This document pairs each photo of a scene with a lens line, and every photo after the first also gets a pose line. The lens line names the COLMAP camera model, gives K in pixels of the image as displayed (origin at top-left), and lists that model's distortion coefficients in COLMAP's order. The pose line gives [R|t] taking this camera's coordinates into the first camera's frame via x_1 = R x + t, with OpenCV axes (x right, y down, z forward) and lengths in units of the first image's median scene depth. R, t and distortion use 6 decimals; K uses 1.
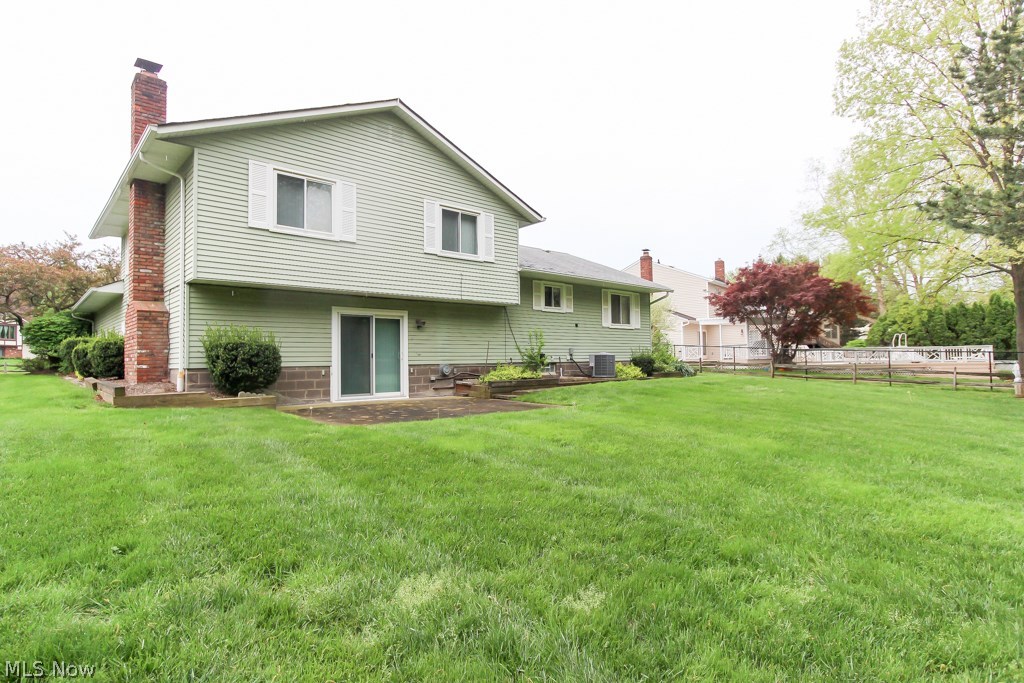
lens RADIAL K [[554.2, 0, 514.3], [0, 554.2, 341.6], [0, 0, 1]] dist [0.000015, 0.000004]
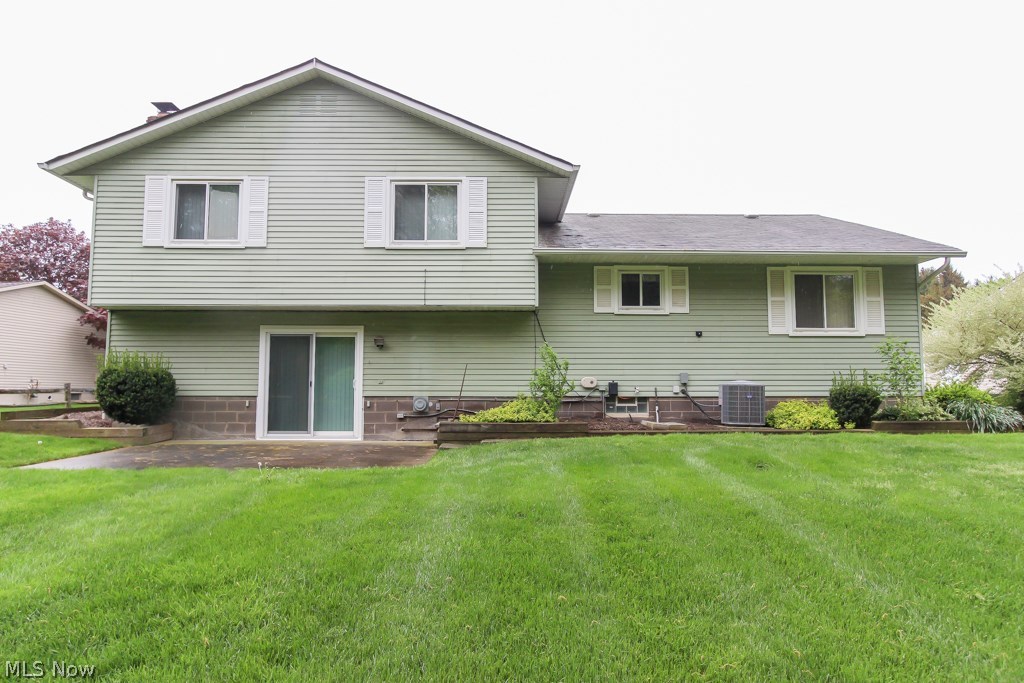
lens RADIAL K [[635.5, 0, 510.5], [0, 635.5, 345.9], [0, 0, 1]] dist [-0.004252, 0.001483]
pose [[0.739948, -0.036594, -0.671668, 0.546495], [0.011856, 0.999074, -0.041370, 0.011124], [0.672560, 0.022648, 0.739696, 0.487370]]
